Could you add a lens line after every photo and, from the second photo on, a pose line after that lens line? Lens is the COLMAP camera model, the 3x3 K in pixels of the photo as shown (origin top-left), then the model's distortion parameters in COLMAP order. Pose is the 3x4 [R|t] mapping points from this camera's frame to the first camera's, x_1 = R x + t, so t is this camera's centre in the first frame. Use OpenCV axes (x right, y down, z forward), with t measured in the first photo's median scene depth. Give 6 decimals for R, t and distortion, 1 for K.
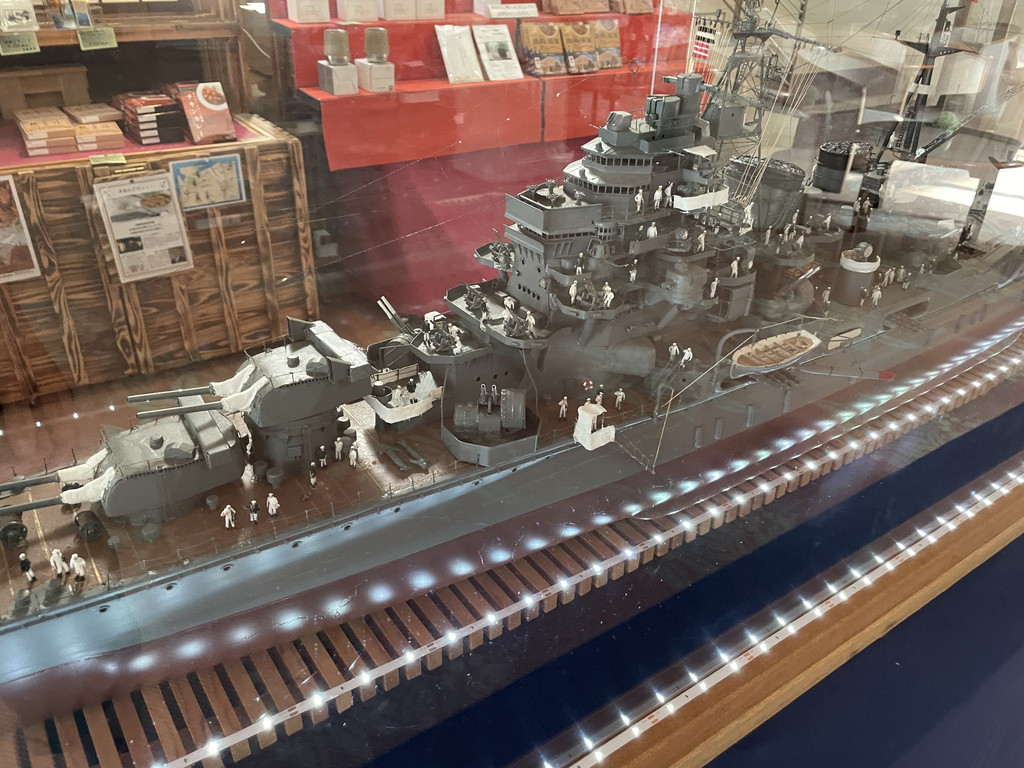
lens RADIAL K [[776.2, 0, 514.1], [0, 776.2, 378.5], [0, 0, 1]] dist [0.087965, -0.127210]
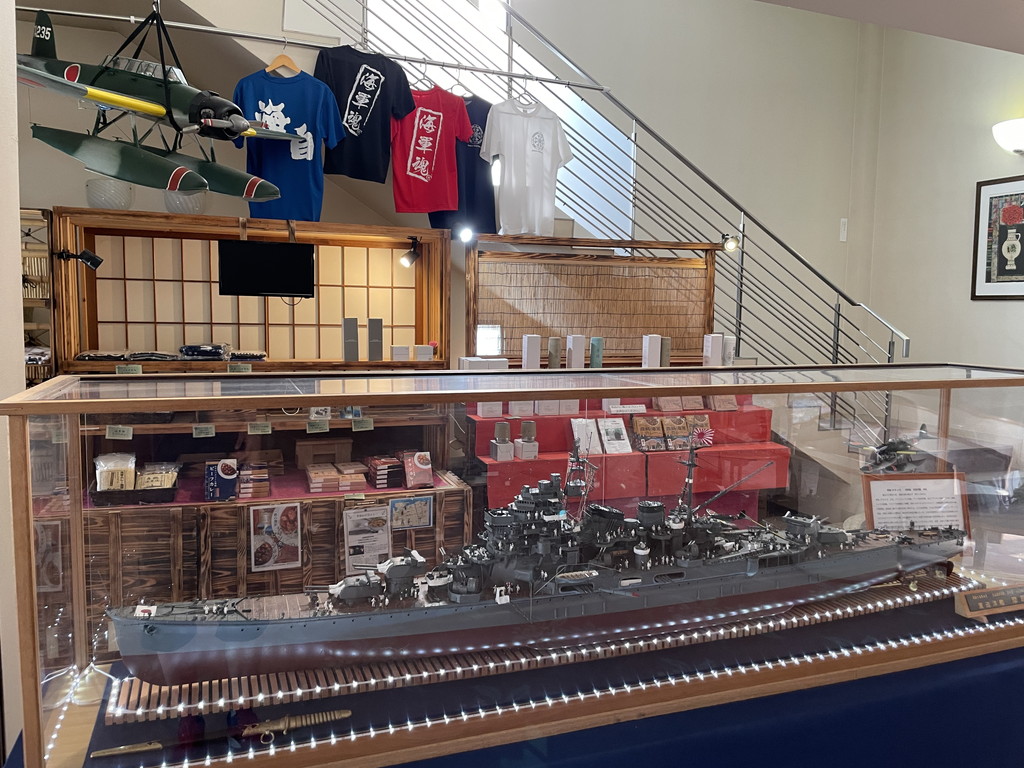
lens RADIAL K [[776.2, 0, 514.1], [0, 776.2, 378.5], [0, 0, 1]] dist [0.087965, -0.127210]
pose [[0.966687, 0.003746, -0.255935, 0.197848], [-0.111978, 0.905321, -0.409701, 0.115529], [0.230168, 0.424712, 0.875581, -0.405326]]
